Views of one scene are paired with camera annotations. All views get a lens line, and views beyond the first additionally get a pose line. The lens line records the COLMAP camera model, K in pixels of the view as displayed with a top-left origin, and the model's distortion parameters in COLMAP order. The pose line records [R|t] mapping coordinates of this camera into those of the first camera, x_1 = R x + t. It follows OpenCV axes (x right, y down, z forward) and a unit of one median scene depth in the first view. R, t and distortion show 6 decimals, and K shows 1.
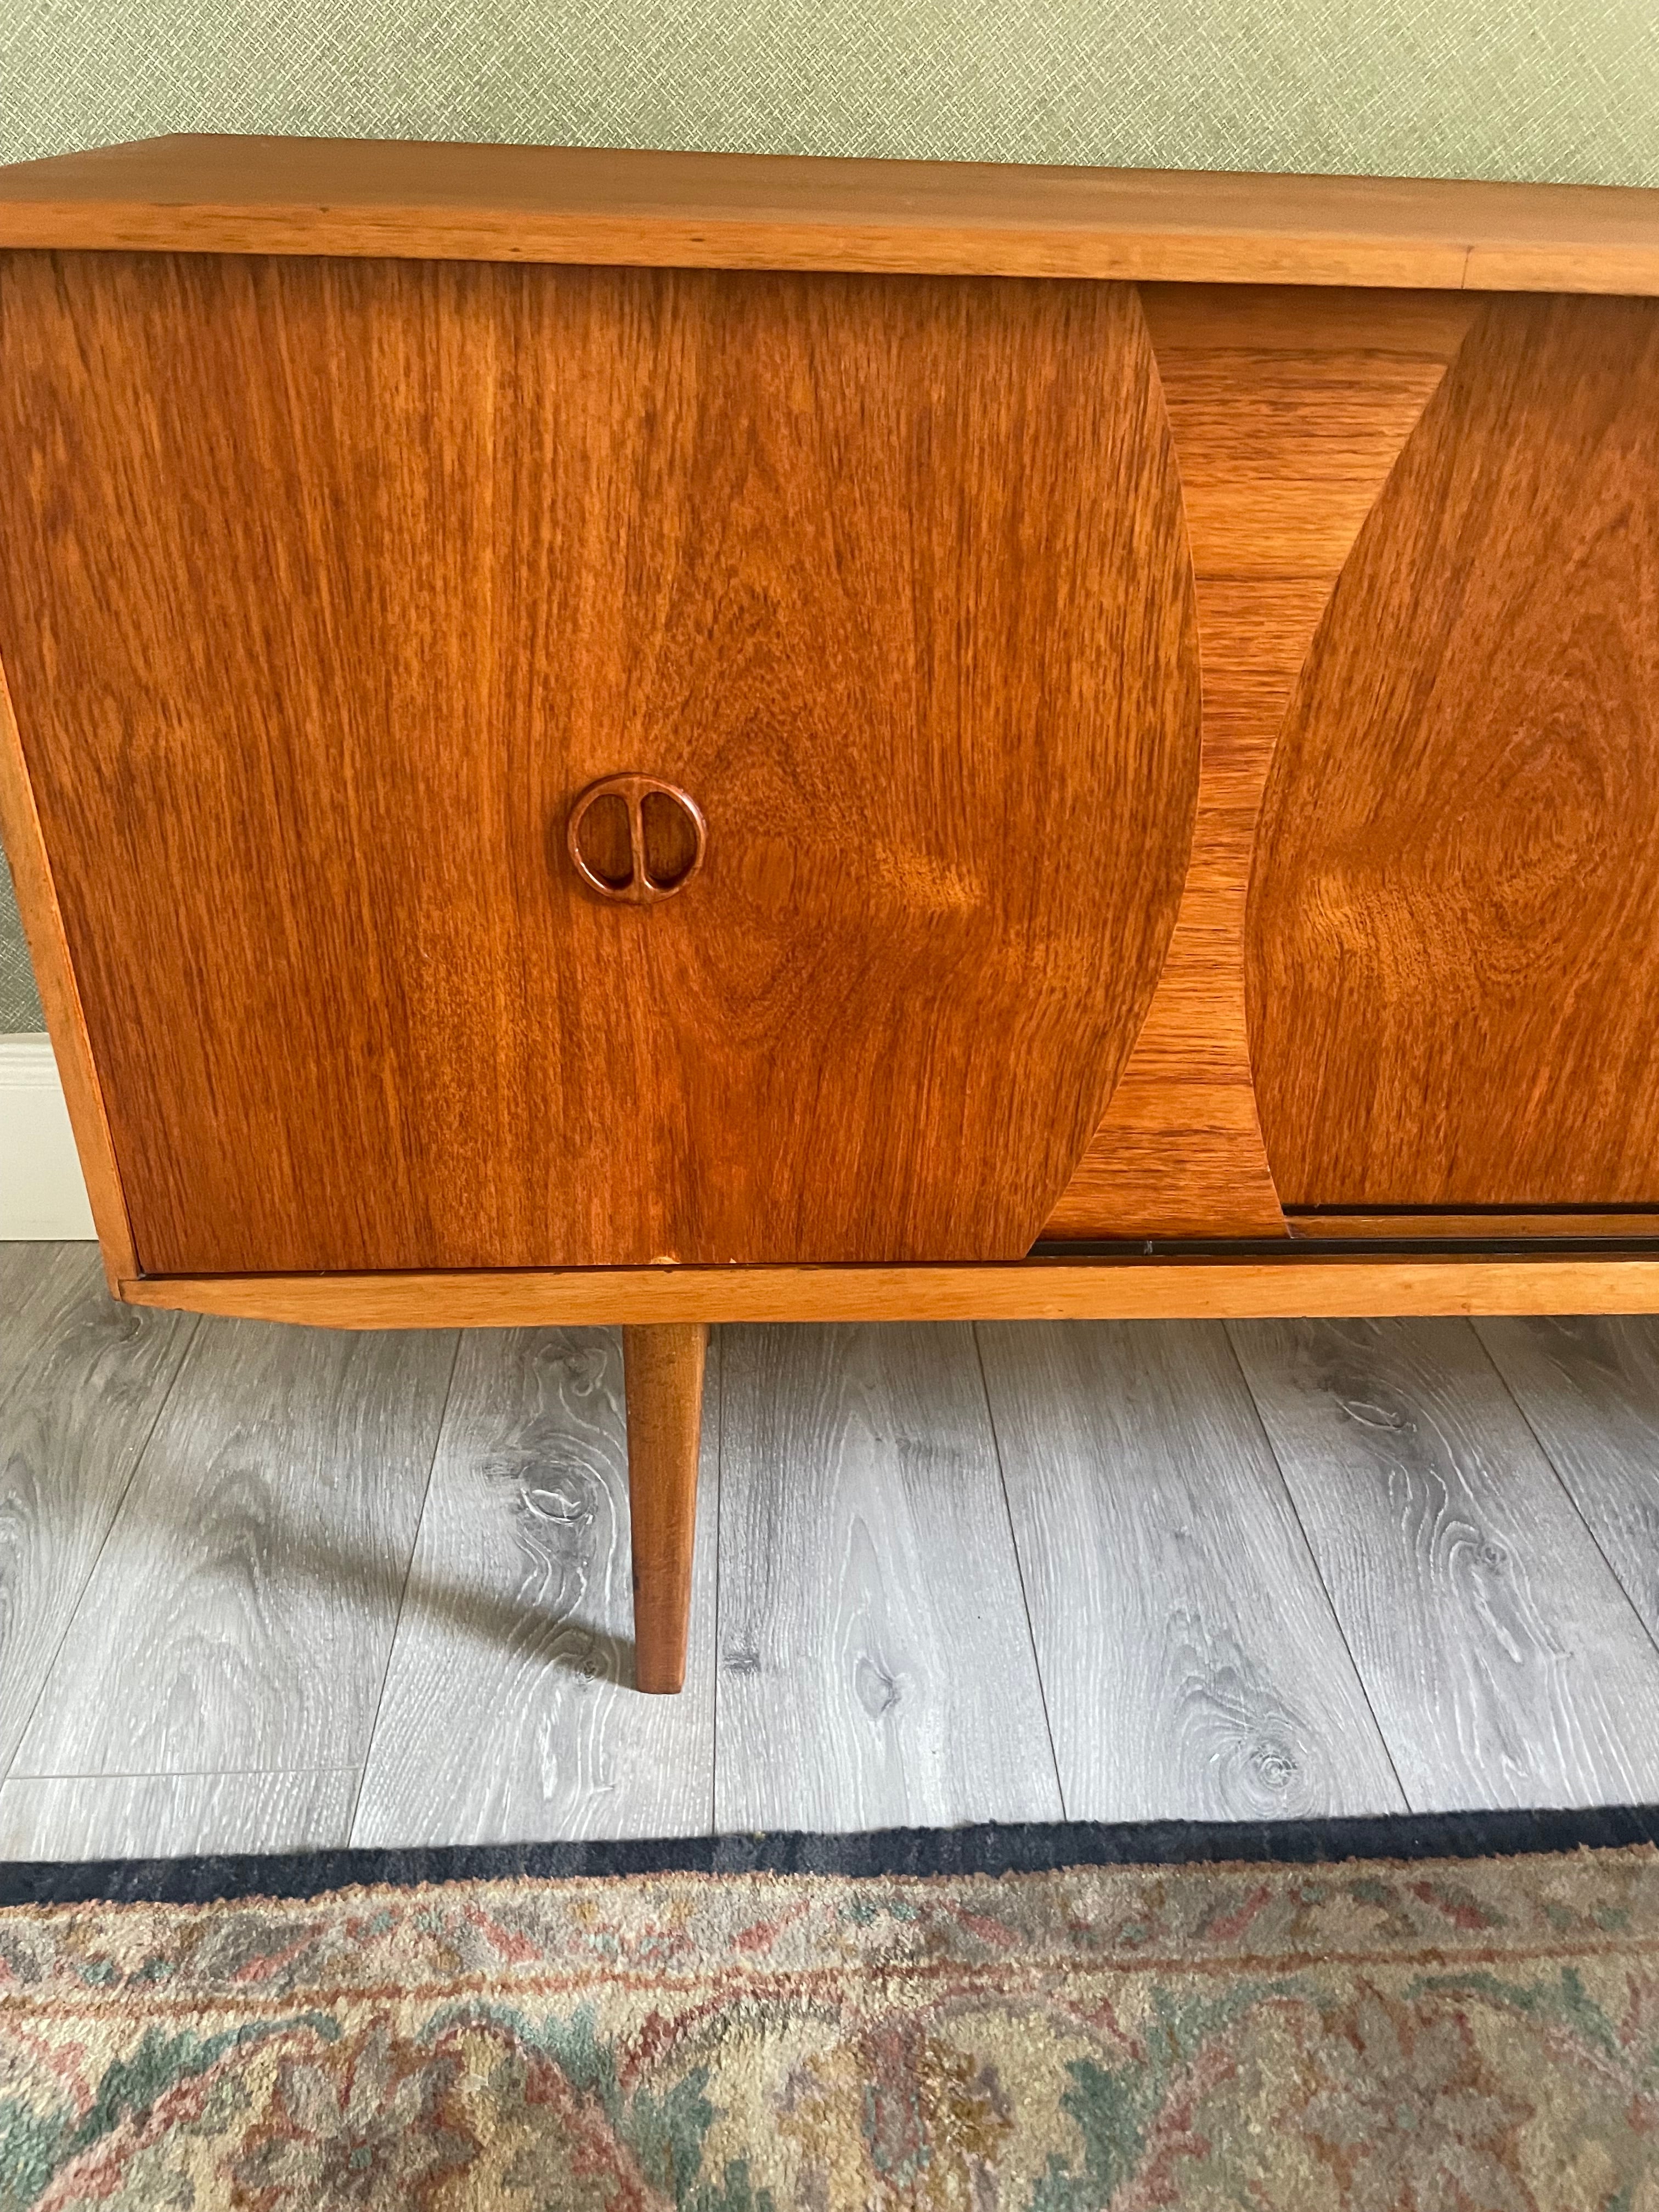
lens RADIAL K [[1685.4, 0, 853.6], [0, 1685.4, 1078.3], [0, 0, 1]] dist [0.092060, -0.130344]
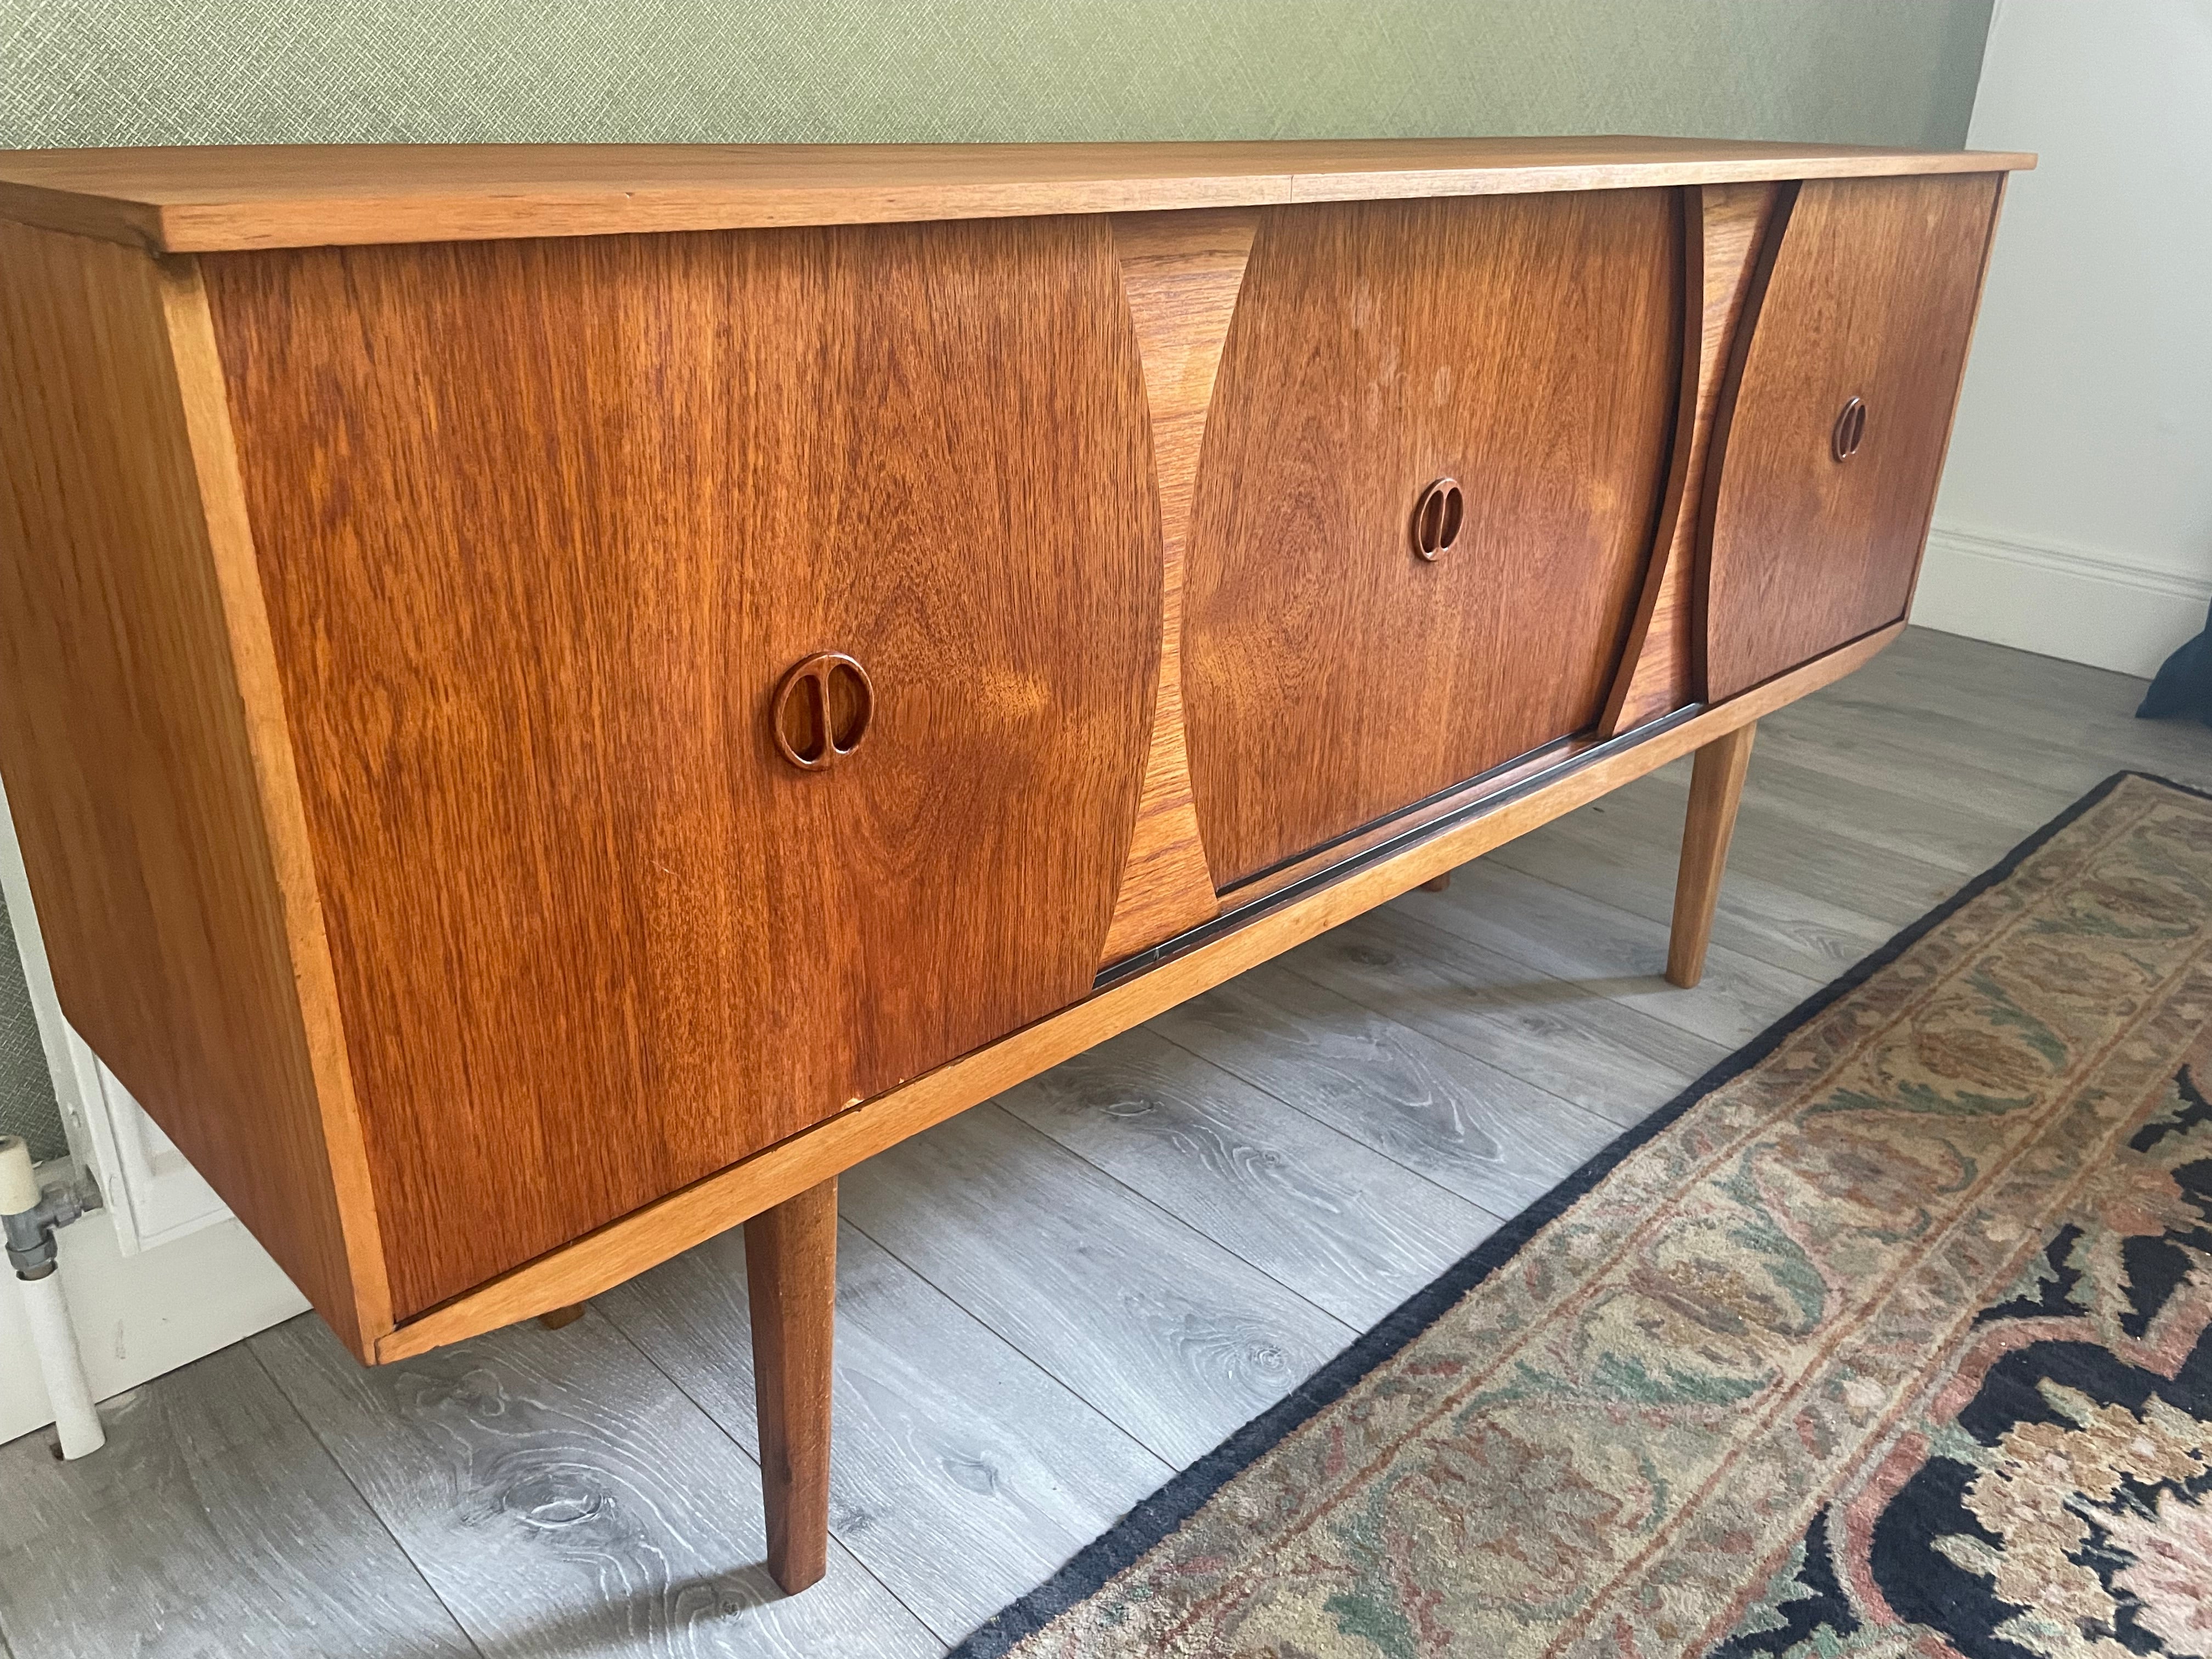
lens RADIAL K [[1685.4, 0, 1104.3], [0, 1685.4, 834.3], [0, 0, 1]] dist [0.092060, -0.130344]
pose [[0.750998, -0.282251, 0.596940, -0.603769], [0.344006, 0.938901, 0.011152, -0.010762], [-0.563615, 0.196976, 0.802209, 0.001632]]
